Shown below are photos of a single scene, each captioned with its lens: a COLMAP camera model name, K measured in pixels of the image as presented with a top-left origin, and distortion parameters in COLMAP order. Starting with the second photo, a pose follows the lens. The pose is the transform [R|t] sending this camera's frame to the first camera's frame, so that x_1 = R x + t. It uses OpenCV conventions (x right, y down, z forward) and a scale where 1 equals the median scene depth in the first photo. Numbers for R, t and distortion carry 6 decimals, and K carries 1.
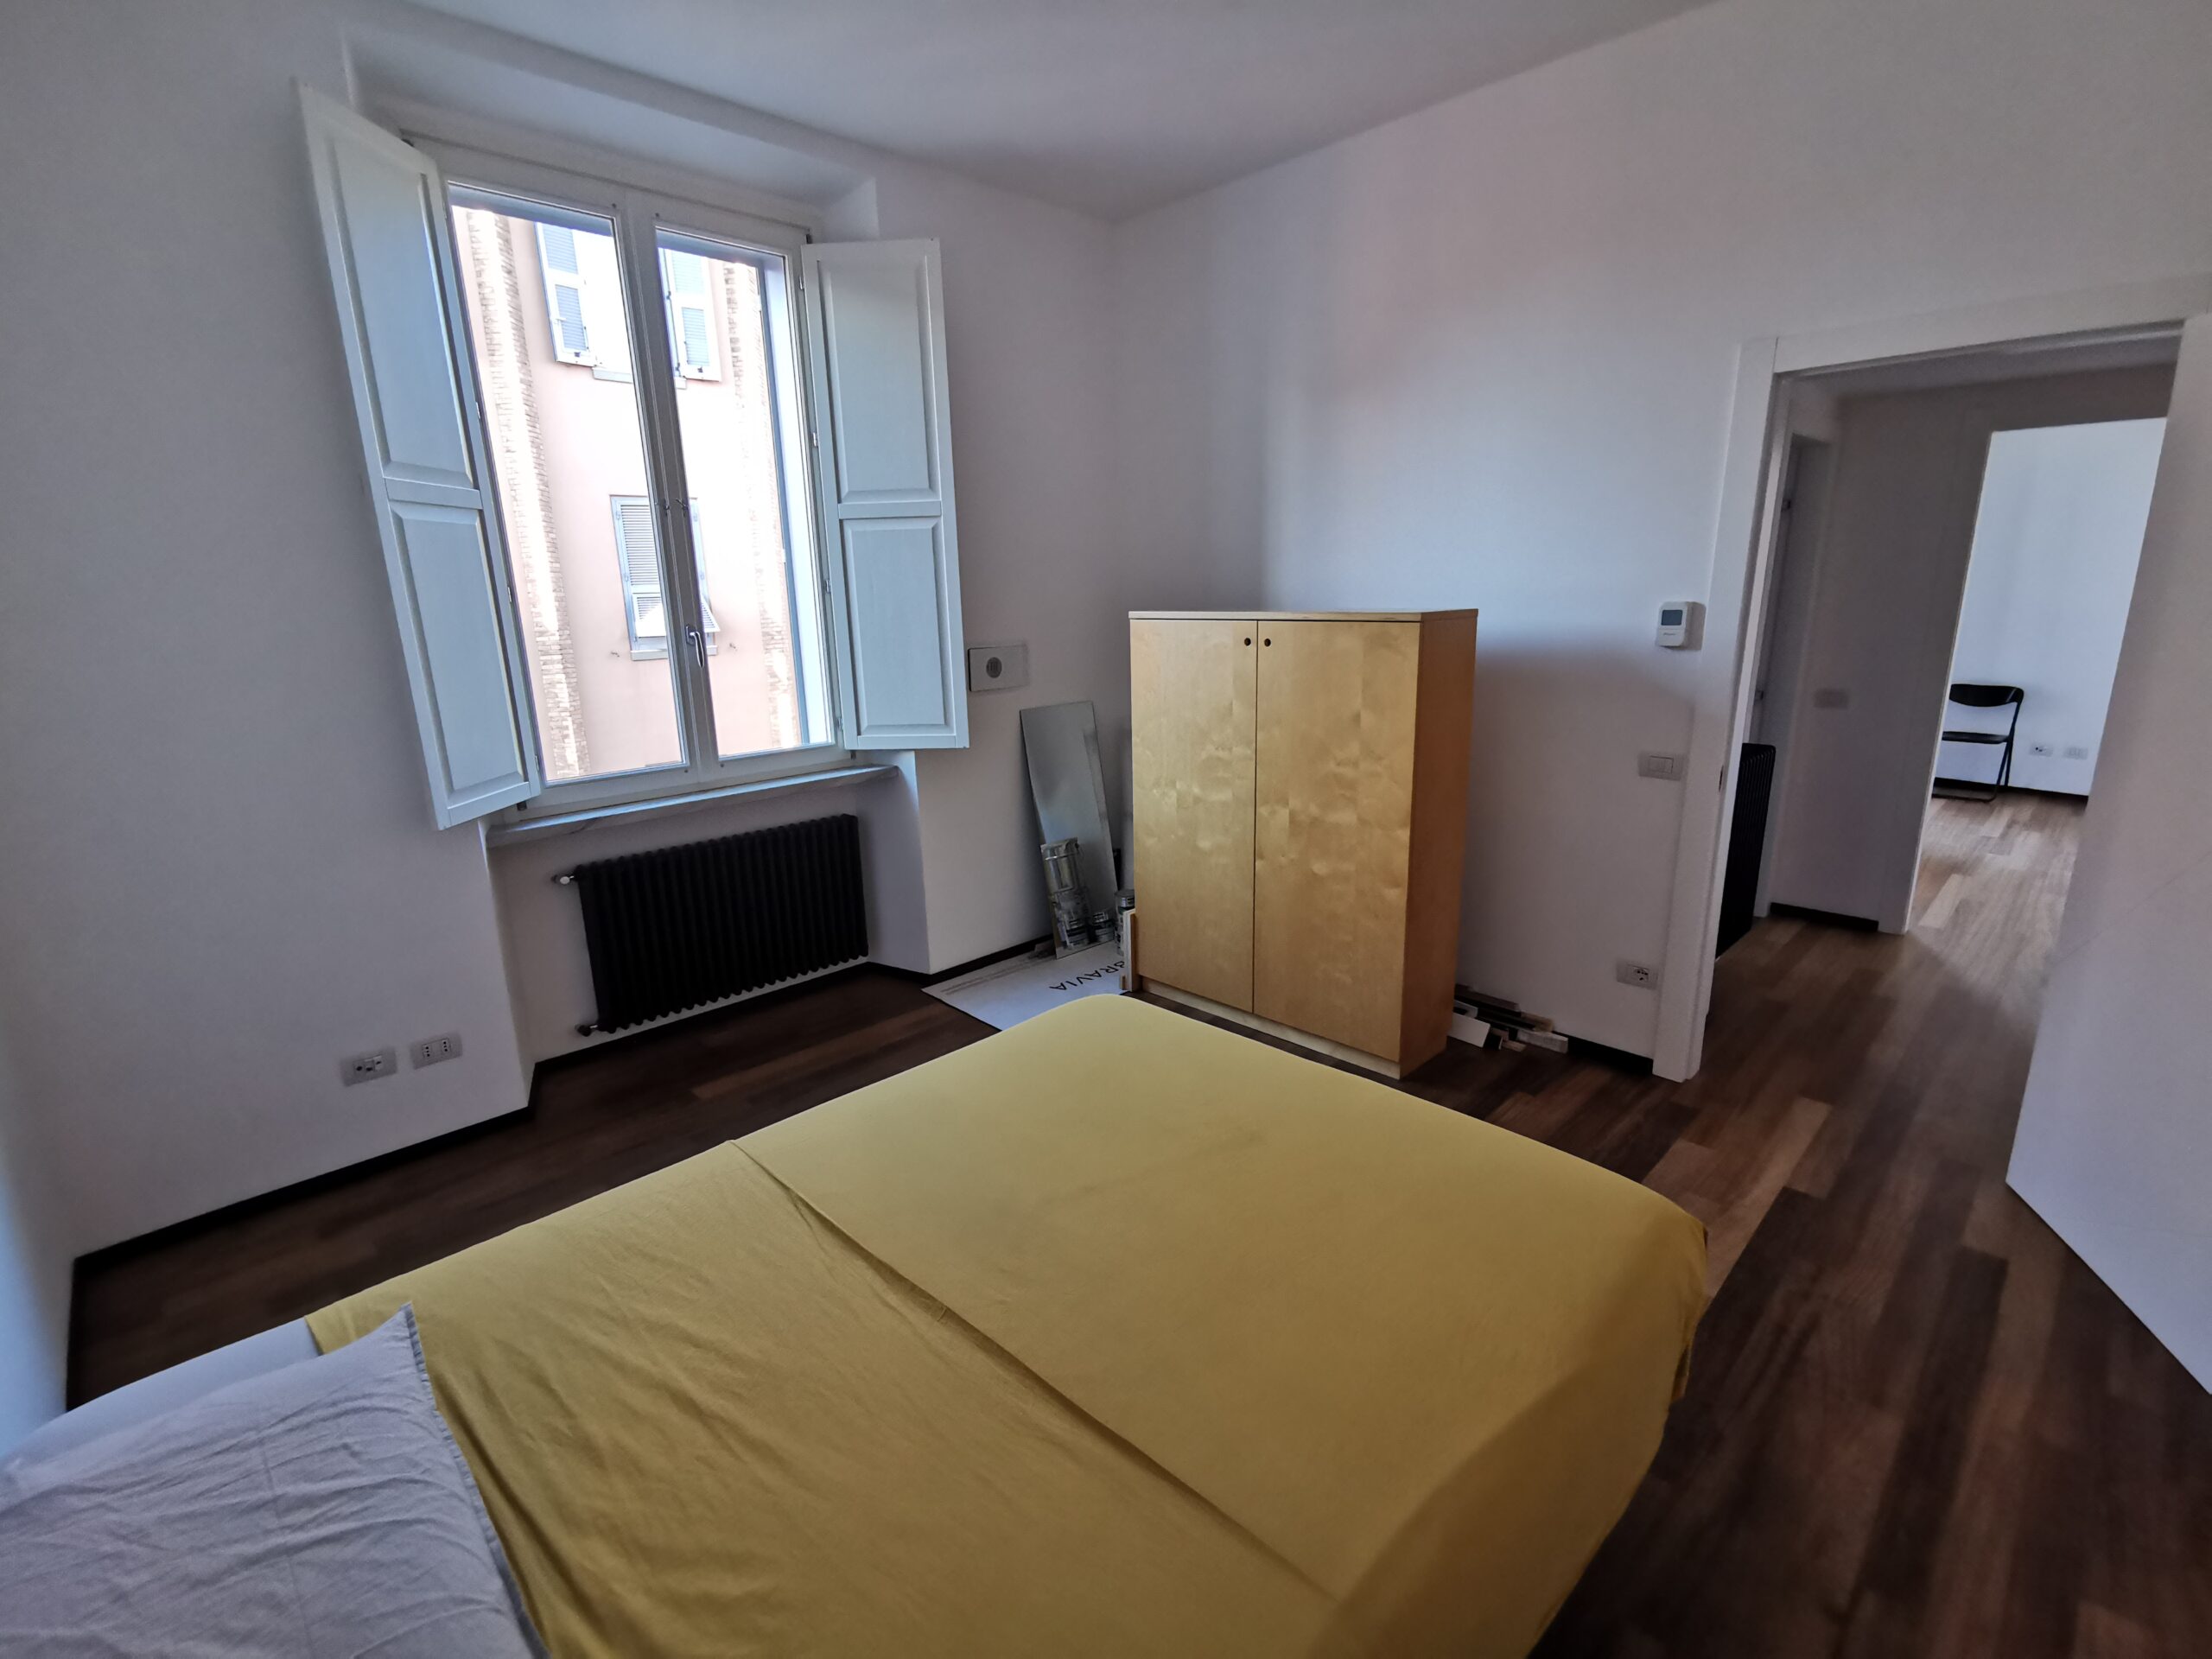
lens RADIAL K [[1021.0, 0, 1102.1], [0, 1021.0, 833.9], [0, 0, 1]] dist [0.033056, -0.013828]
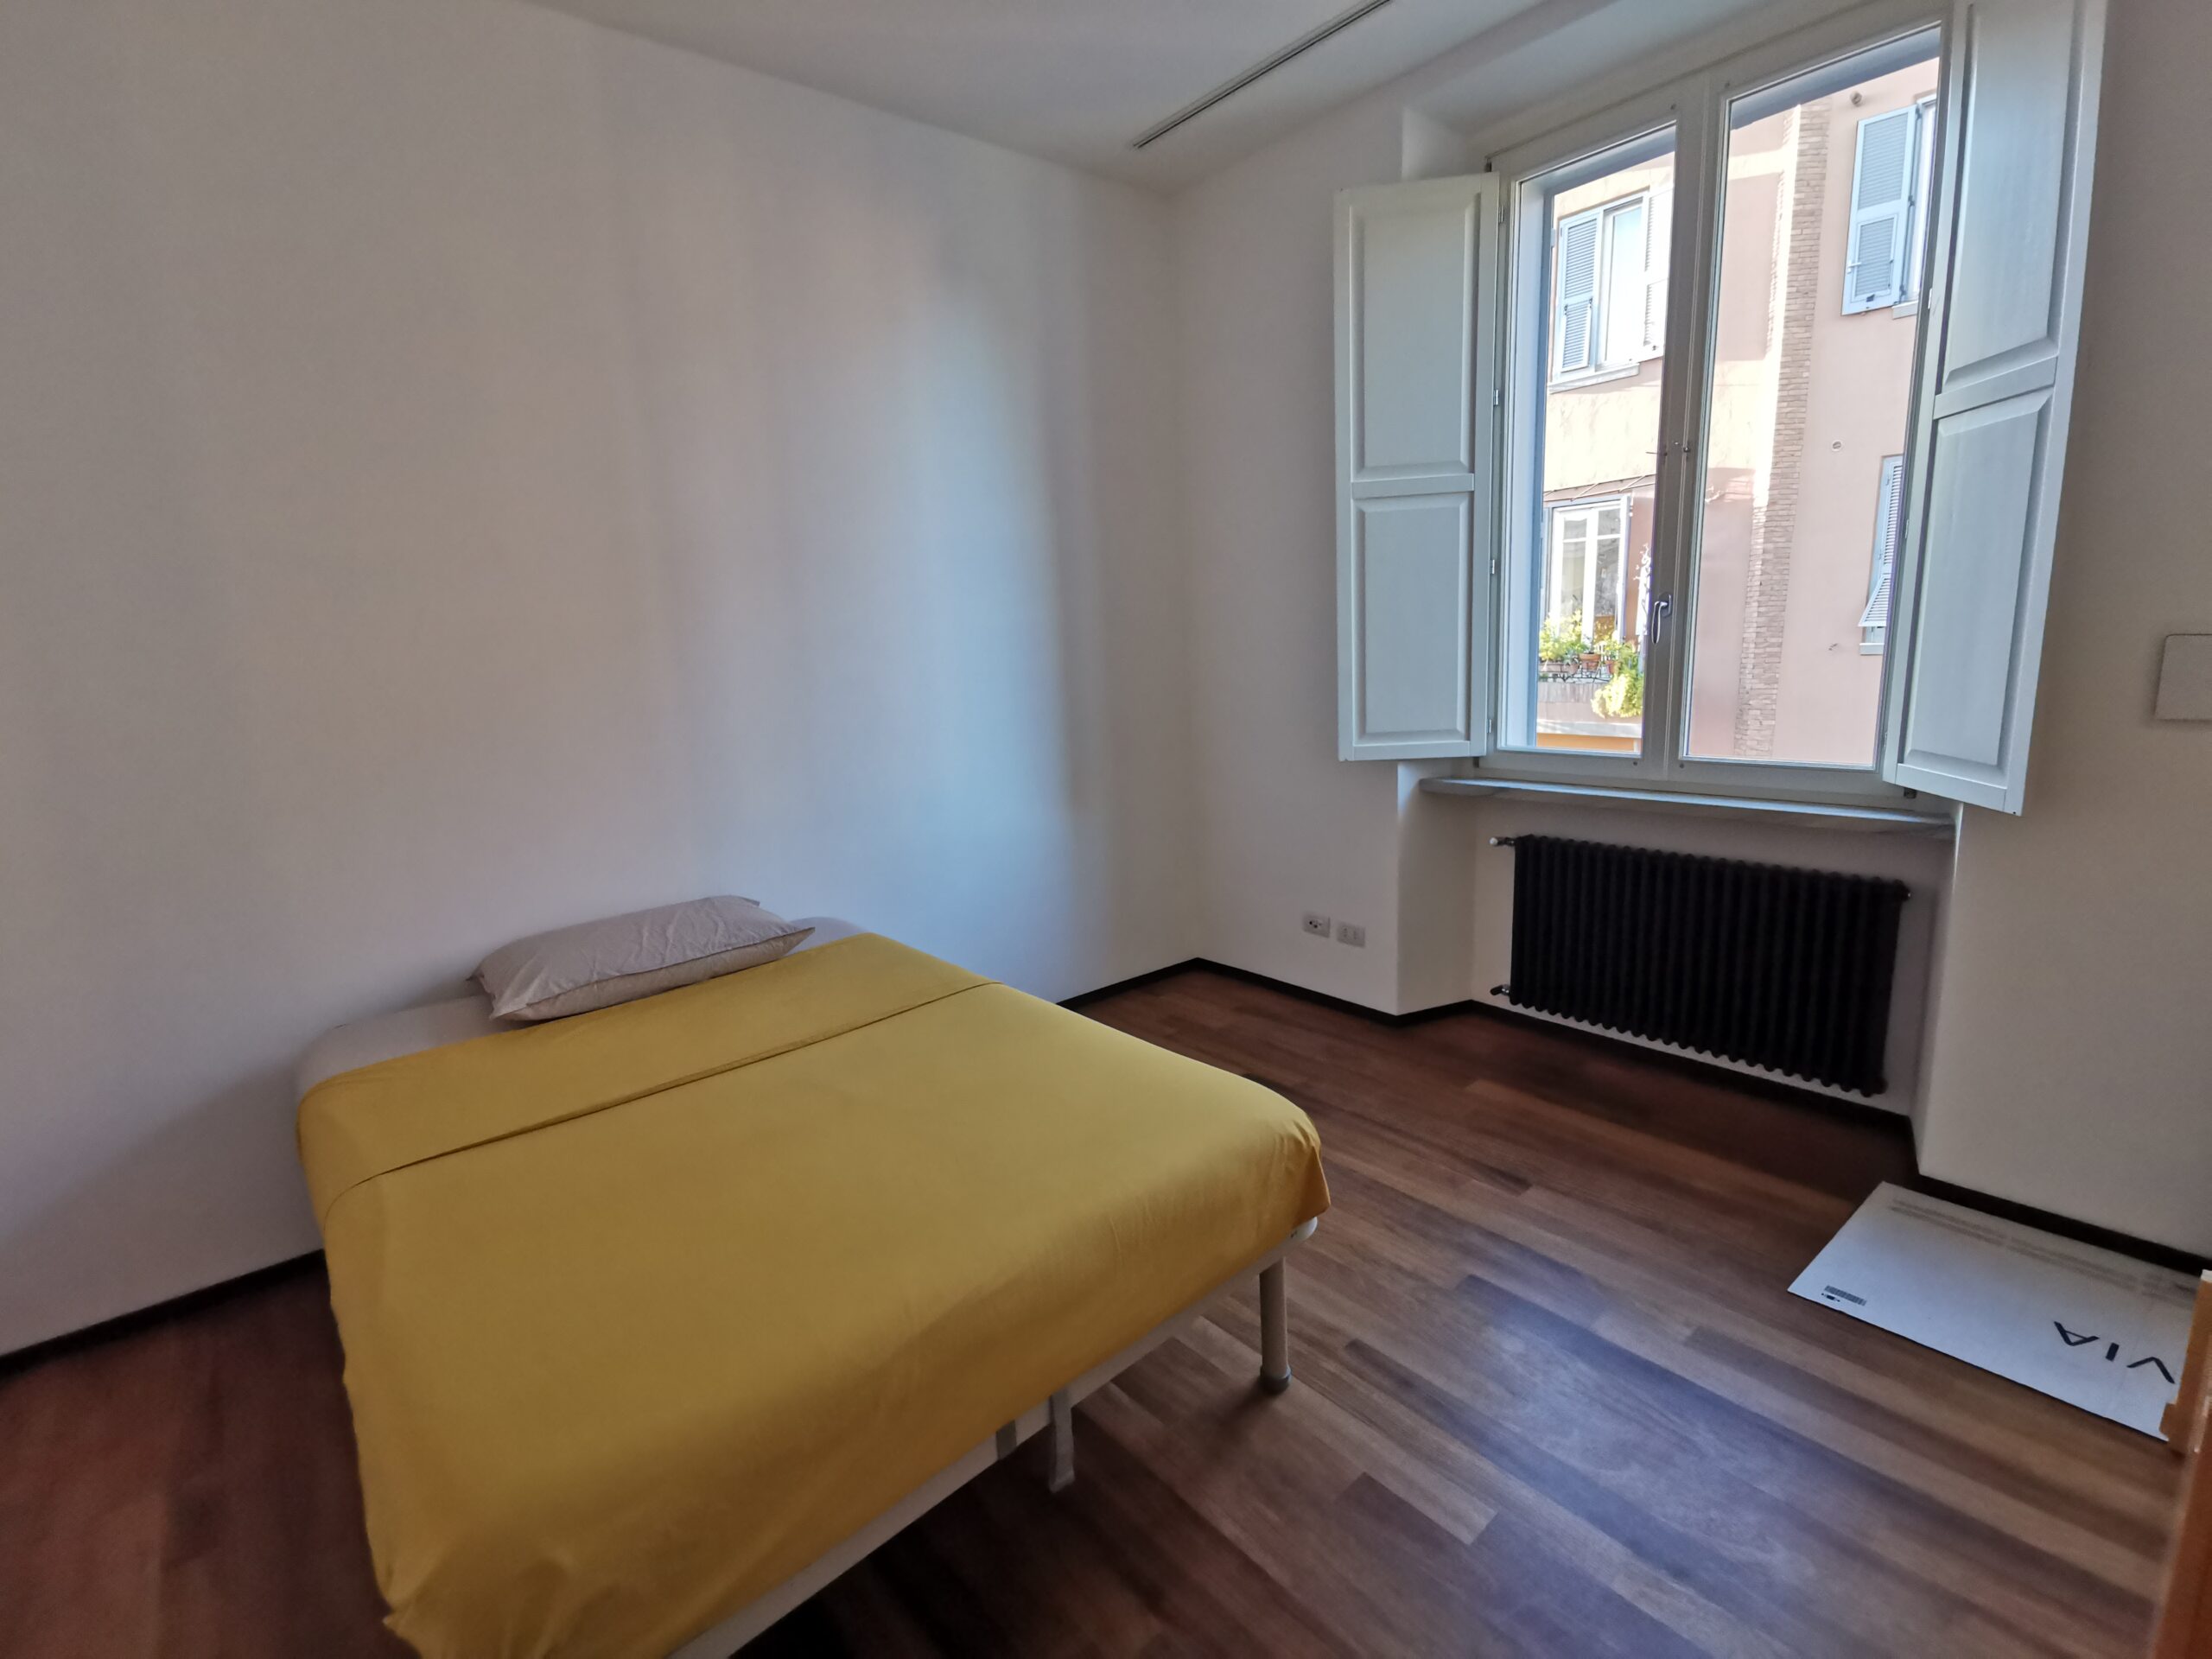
lens RADIAL K [[1021.0, 0, 1102.1], [0, 1021.0, 833.9], [0, 0, 1]] dist [0.033056, -0.013828]
pose [[-0.059459, 0.228104, -0.971820, 0.503406], [-0.189879, 0.953183, 0.235347, -0.130021], [0.980005, 0.198521, -0.013364, 0.613249]]
